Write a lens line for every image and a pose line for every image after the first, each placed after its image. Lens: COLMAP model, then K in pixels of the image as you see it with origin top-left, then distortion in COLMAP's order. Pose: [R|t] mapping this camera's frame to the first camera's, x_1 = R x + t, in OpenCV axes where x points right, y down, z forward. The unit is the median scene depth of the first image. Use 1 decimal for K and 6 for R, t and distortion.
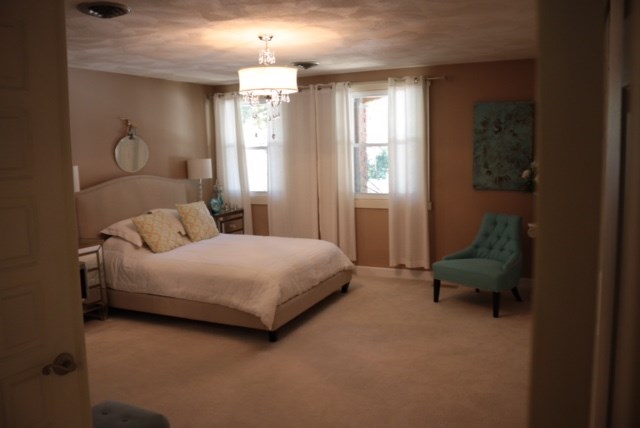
lens RADIAL K [[523.9, 0, 320.4], [0, 523.9, 208.3], [0, 0, 1]] dist [-0.158021, 0.121427]
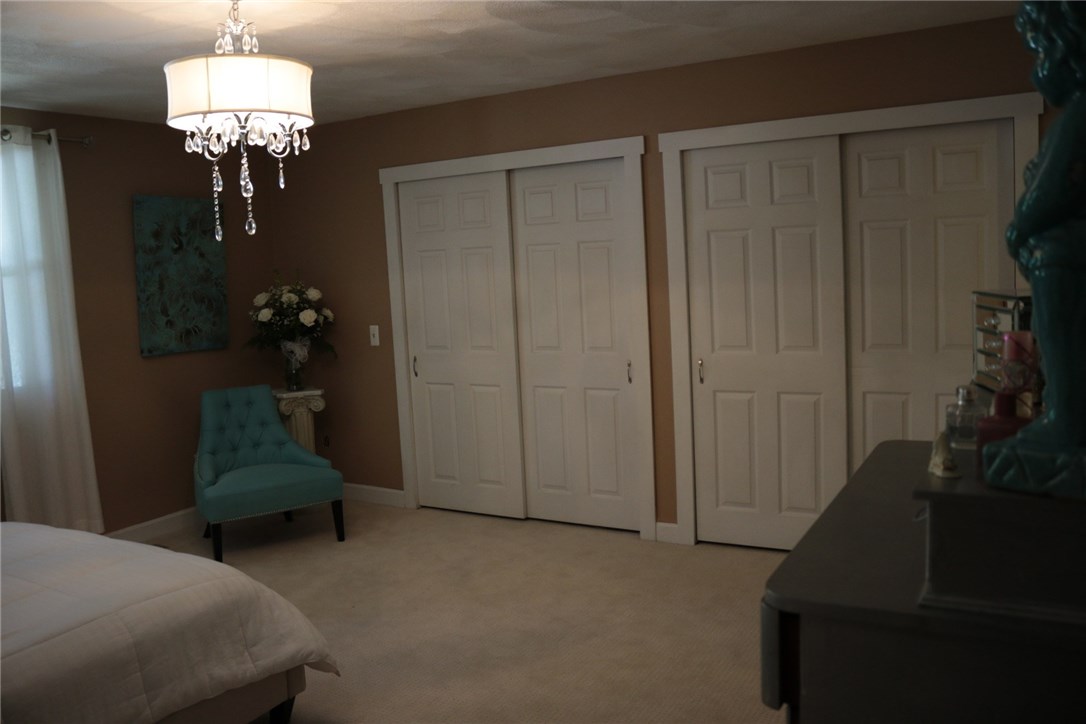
lens RADIAL K [[889.0, 0, 543.8], [0, 889.0, 352.3], [0, 0, 1]] dist [-0.158021, 0.121427]
pose [[0.089255, -0.078586, 0.992904, -0.570673], [0.168817, 0.983652, 0.062679, -0.029789], [-0.981598, 0.162025, 0.101062, 0.526002]]
